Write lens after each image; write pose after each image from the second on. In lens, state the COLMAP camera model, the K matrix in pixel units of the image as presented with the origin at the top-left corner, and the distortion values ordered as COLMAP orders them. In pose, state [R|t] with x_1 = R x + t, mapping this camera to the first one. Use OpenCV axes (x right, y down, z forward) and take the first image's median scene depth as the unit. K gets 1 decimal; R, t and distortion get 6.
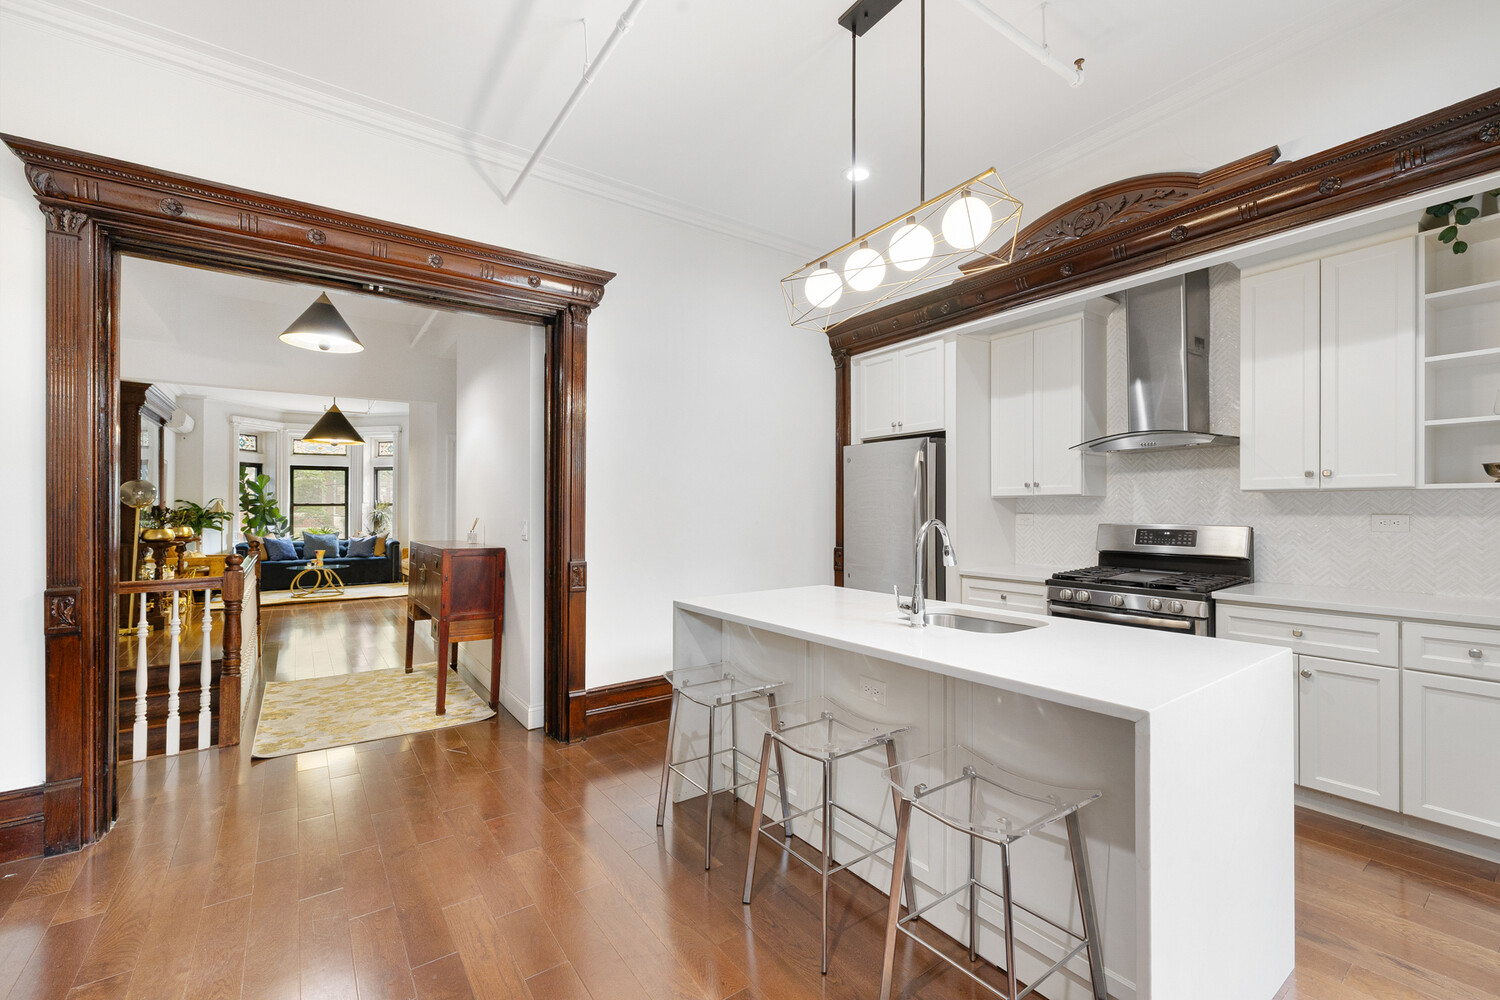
lens RADIAL K [[668.2, 0, 753.6], [0, 668.2, 511.4], [0, 0, 1]] dist [-0.001071, -0.000380]
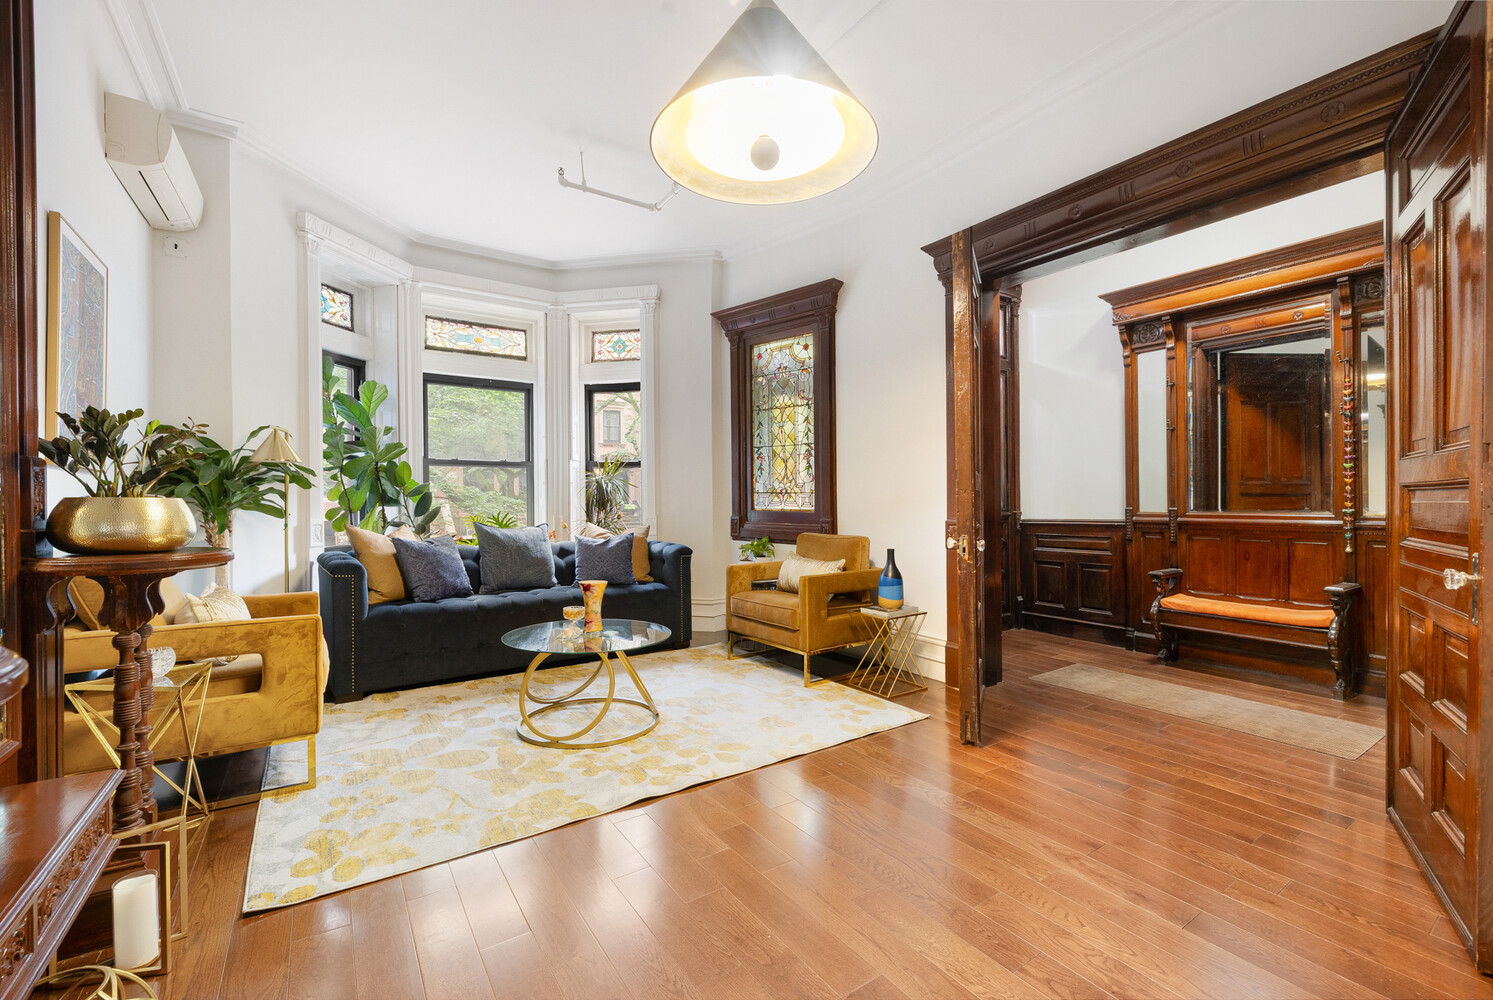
lens RADIAL K [[665.0, 0, 746.3], [0, 665.0, 512.7], [0, 0, 1]] dist [-0.001071, -0.000380]
pose [[0.999751, 0.003602, -0.022011, -0.497182], [-0.003283, 0.999889, 0.014528, 0.018223], [0.022061, -0.014452, 0.999652, 0.597242]]
